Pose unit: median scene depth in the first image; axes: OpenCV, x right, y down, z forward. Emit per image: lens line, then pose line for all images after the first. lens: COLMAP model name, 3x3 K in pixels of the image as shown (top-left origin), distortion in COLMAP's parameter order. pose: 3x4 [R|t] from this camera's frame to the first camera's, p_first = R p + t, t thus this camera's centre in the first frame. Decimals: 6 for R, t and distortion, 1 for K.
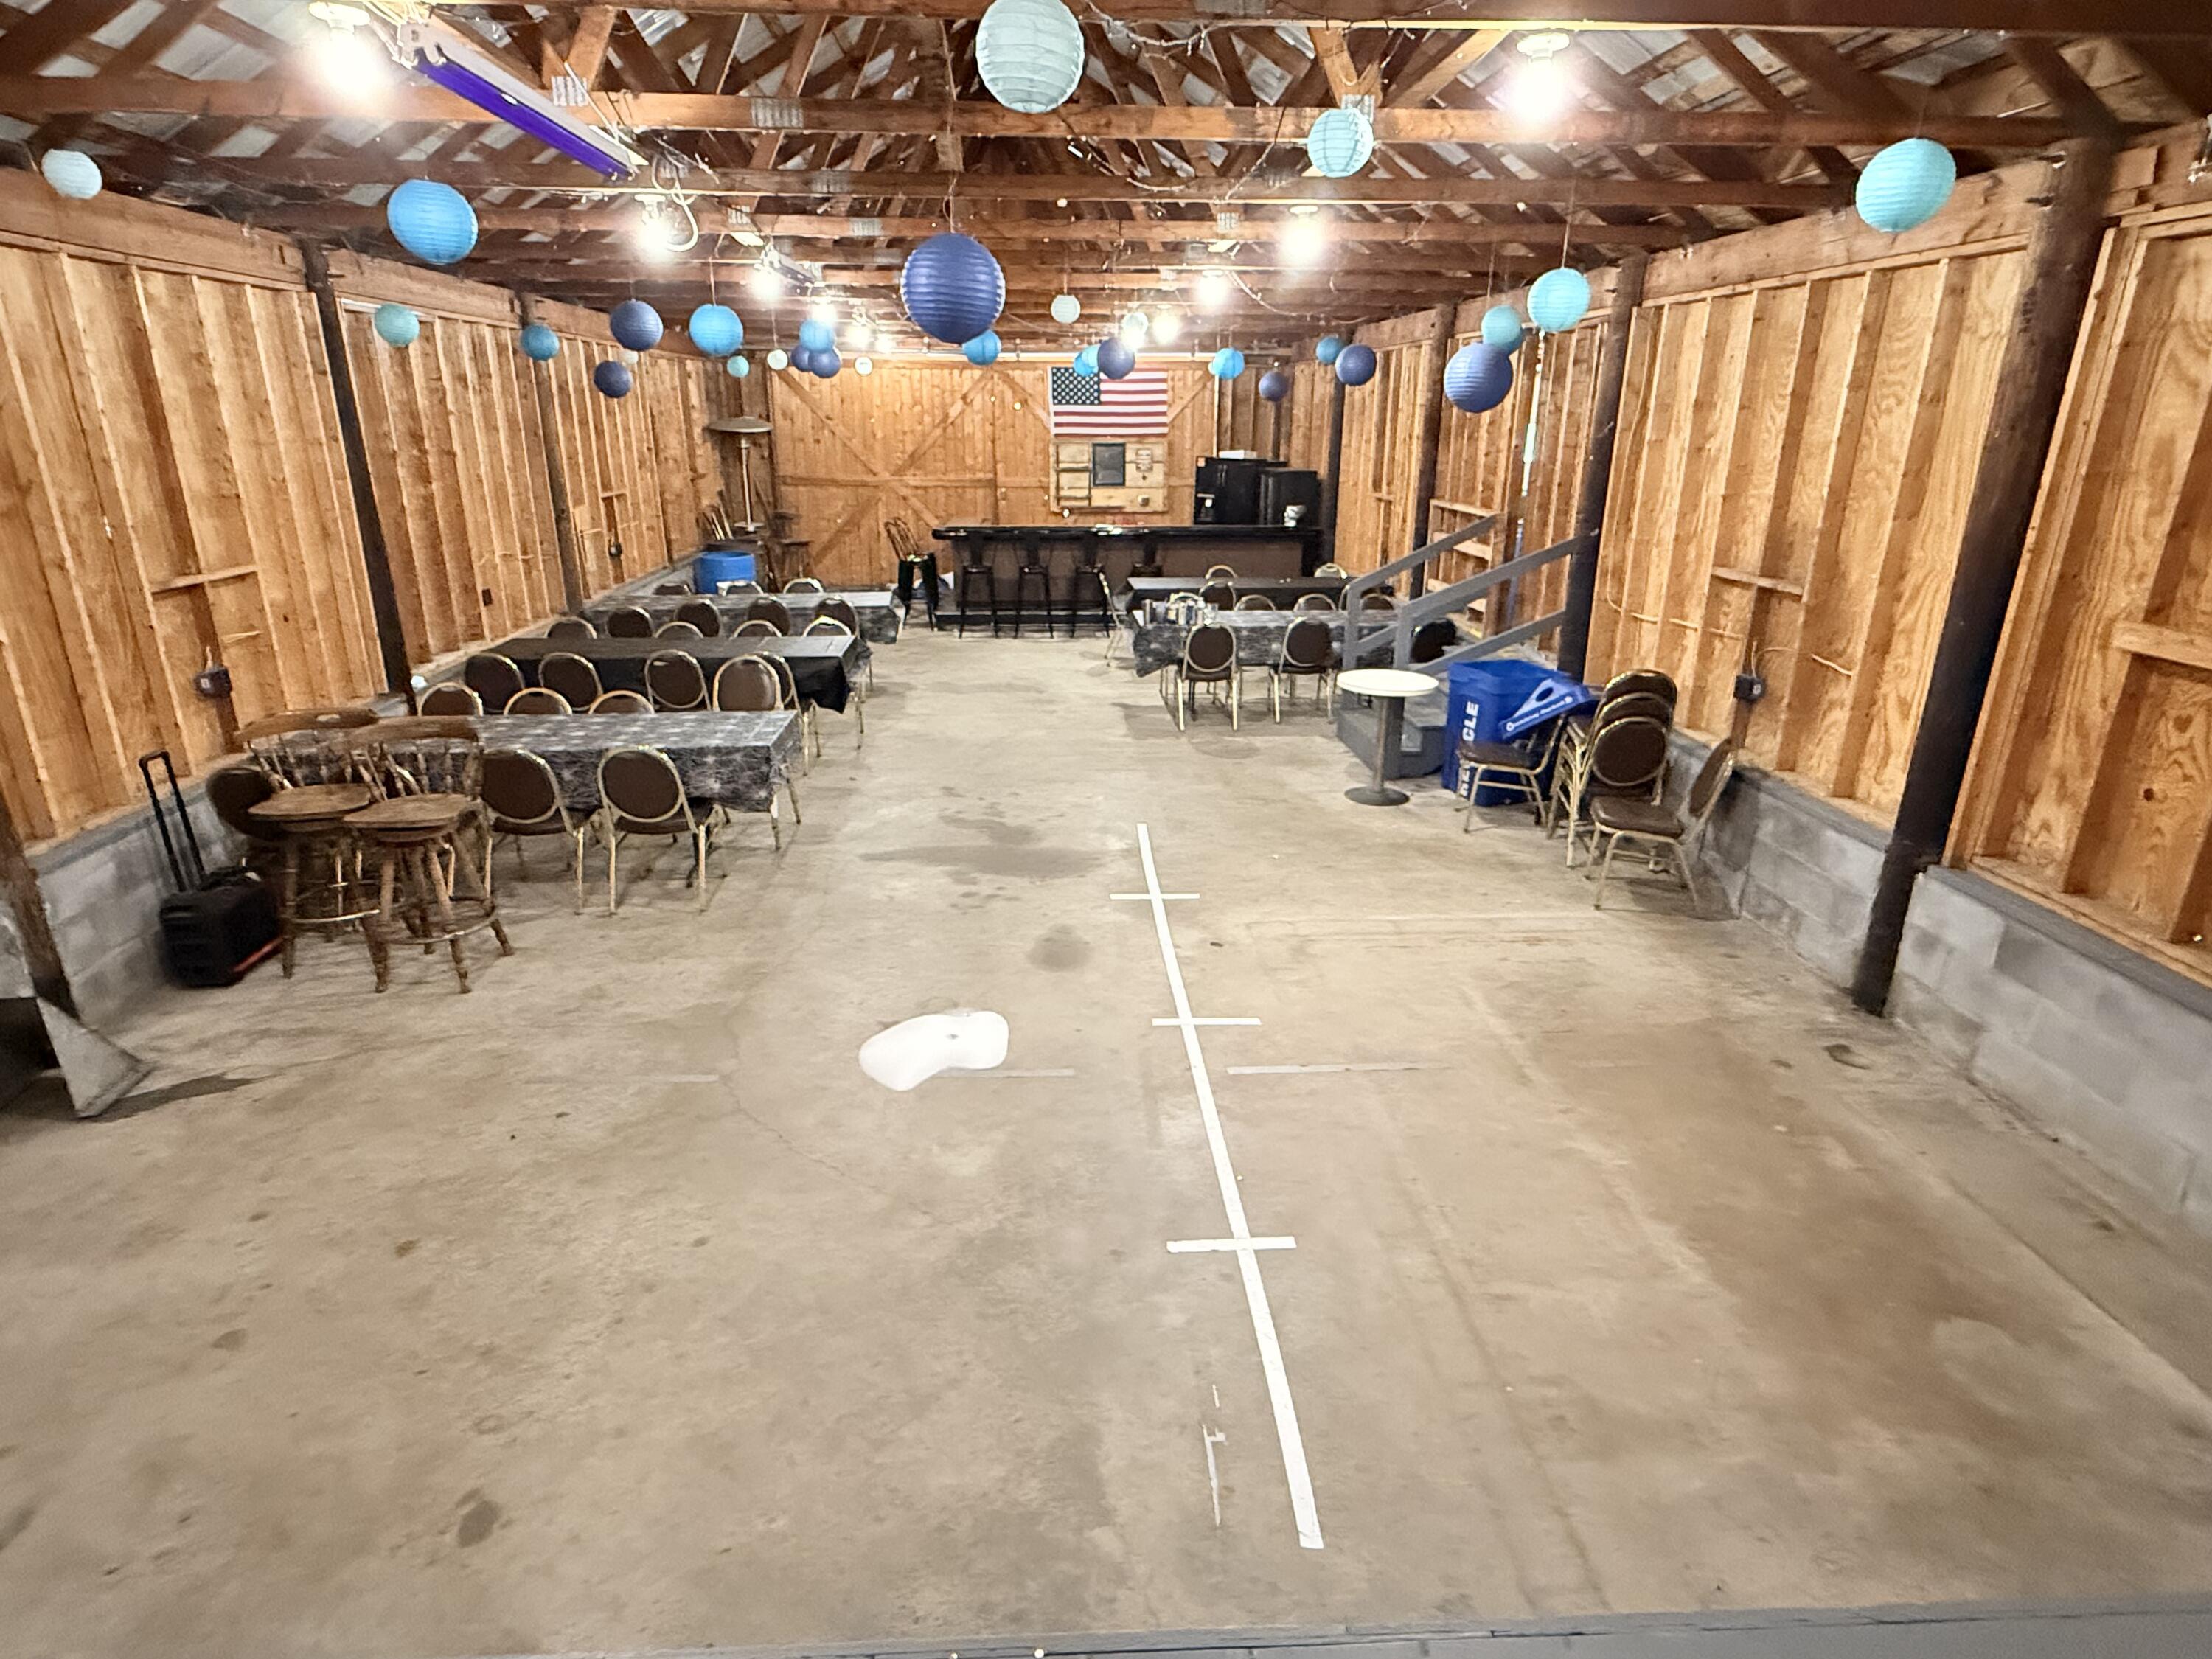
lens RADIAL K [[1198.1, 0, 1106.0], [0, 1198.1, 829.5], [0, 0, 1]] dist [0.001781, 0.000959]
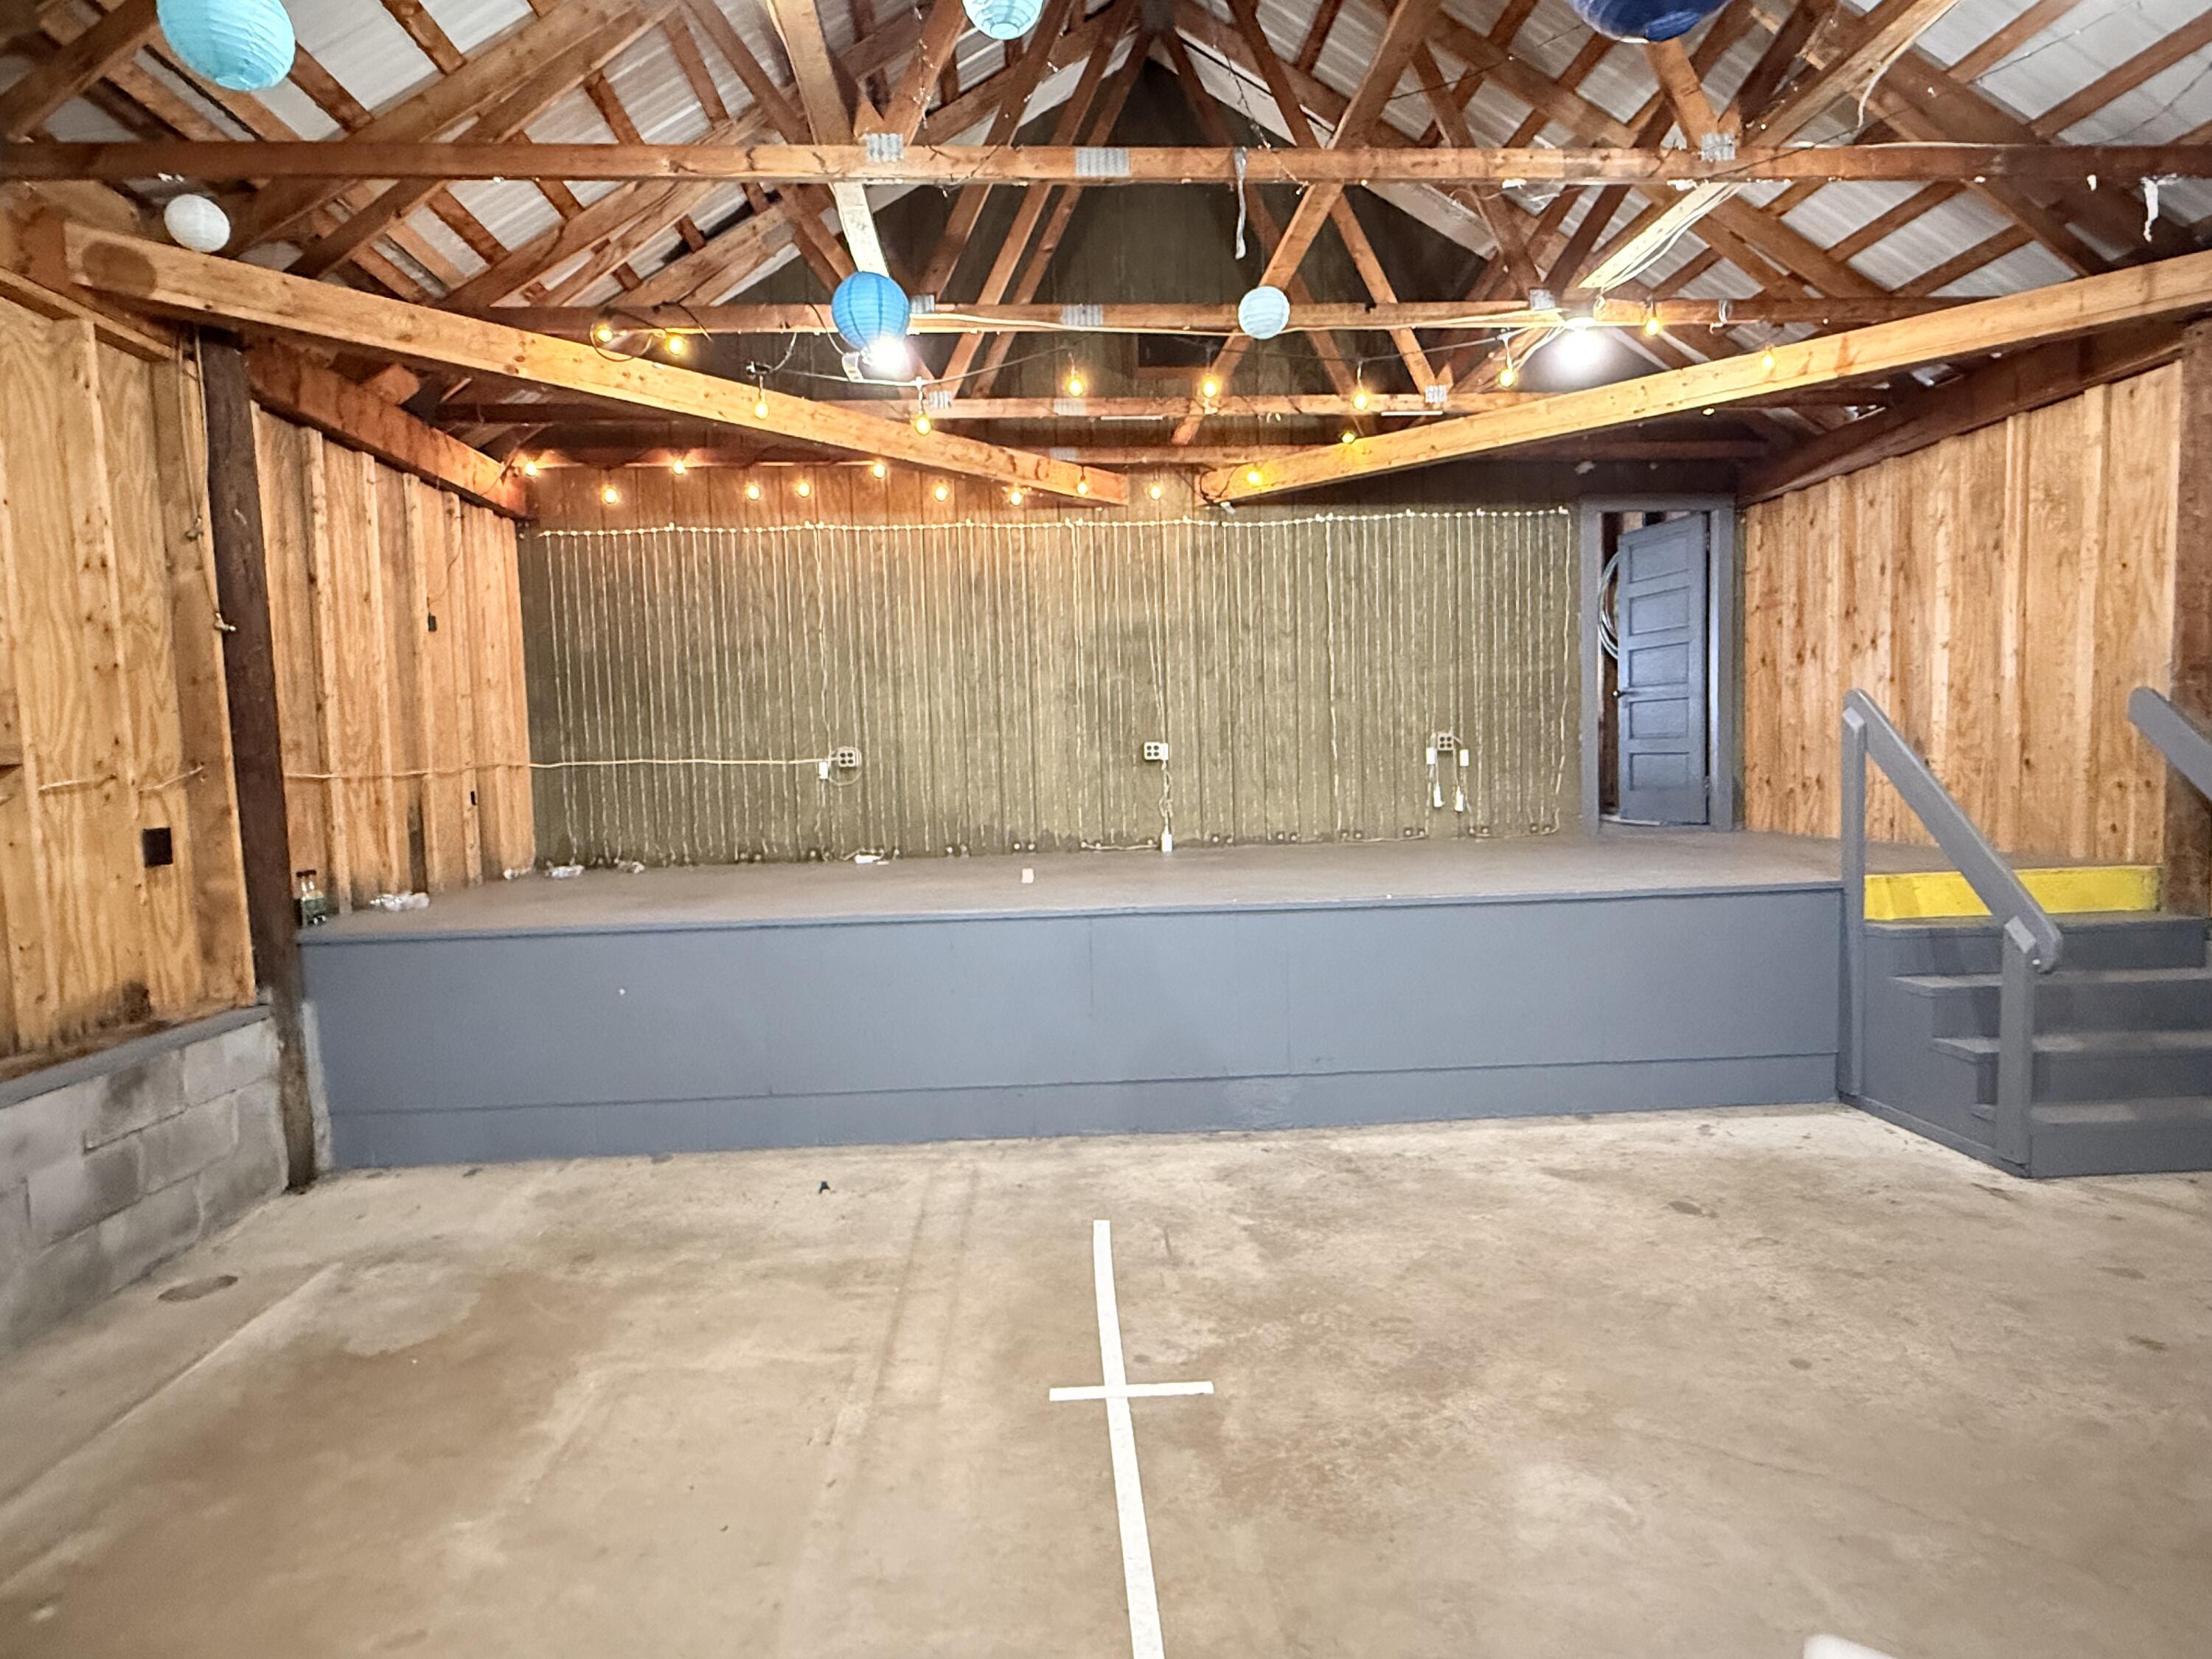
lens RADIAL K [[1198.1, 0, 1106.0], [0, 1198.1, 829.5], [0, 0, 1]] dist [0.001781, 0.000959]
pose [[-0.999677, 0.024829, 0.005375, 0.118753], [0.024947, 0.919484, 0.392336, -0.334113], [0.004799, 0.392343, -0.919806, 1.741610]]
